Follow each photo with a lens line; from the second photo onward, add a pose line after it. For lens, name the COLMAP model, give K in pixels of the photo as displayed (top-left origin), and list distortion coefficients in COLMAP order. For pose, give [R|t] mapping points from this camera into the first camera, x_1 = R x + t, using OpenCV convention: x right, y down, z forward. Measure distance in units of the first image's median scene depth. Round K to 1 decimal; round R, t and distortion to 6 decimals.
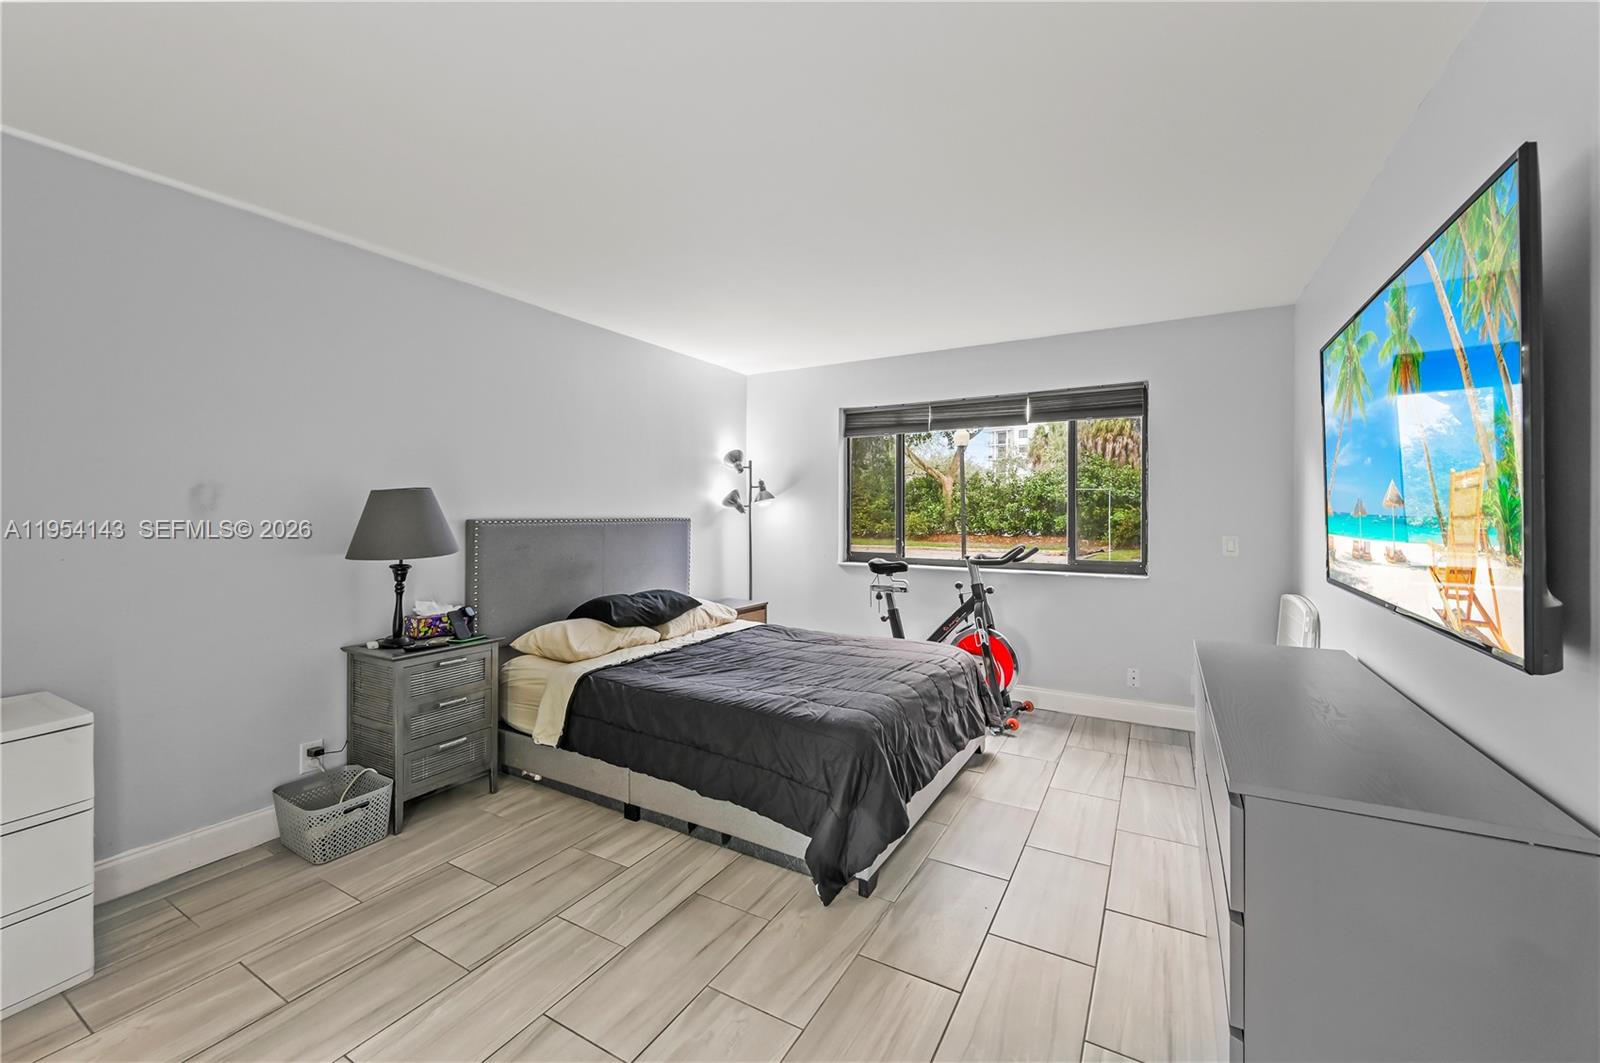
lens RADIAL K [[634.3, 0, 799.7], [0, 634.3, 508.1], [0, 0, 1]] dist [-0.001262, -0.000082]
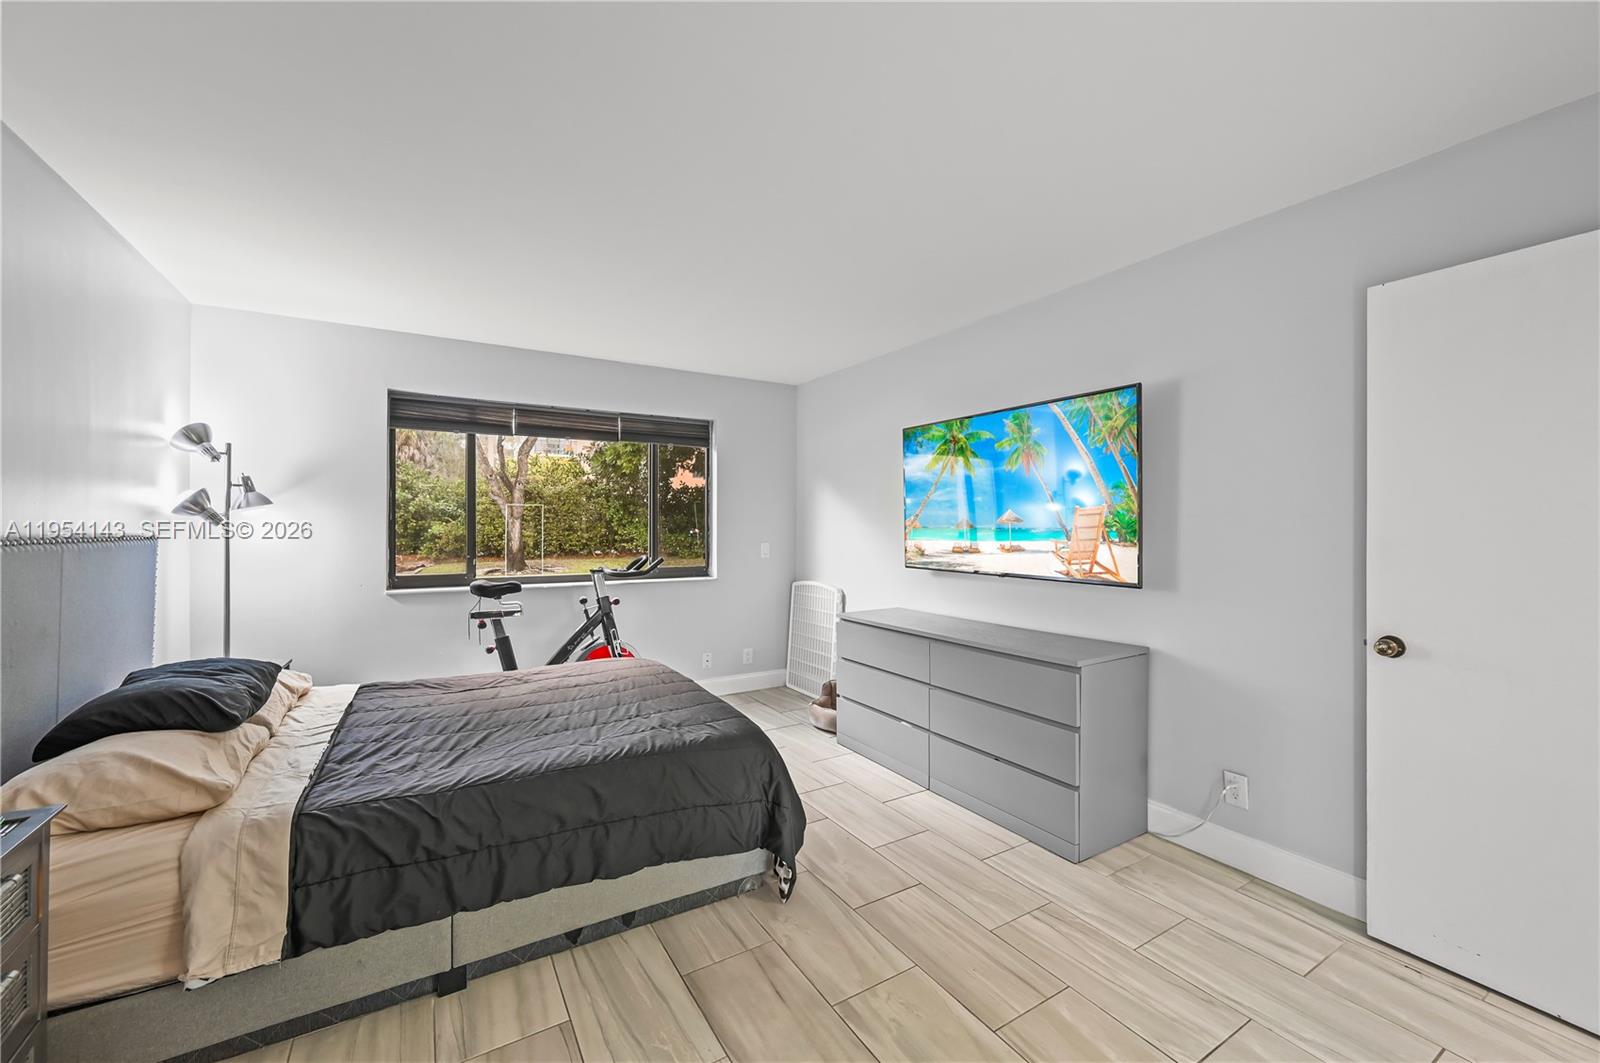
lens RADIAL K [[634.3, 0, 798.6], [0, 634.3, 514.0], [0, 0, 1]] dist [-0.001262, -0.000082]
pose [[0.483460, 0.017509, 0.875191, -0.420441], [-0.007362, 0.999846, -0.015936, 0.002046], [-0.875336, 0.001261, 0.483514, 0.228635]]
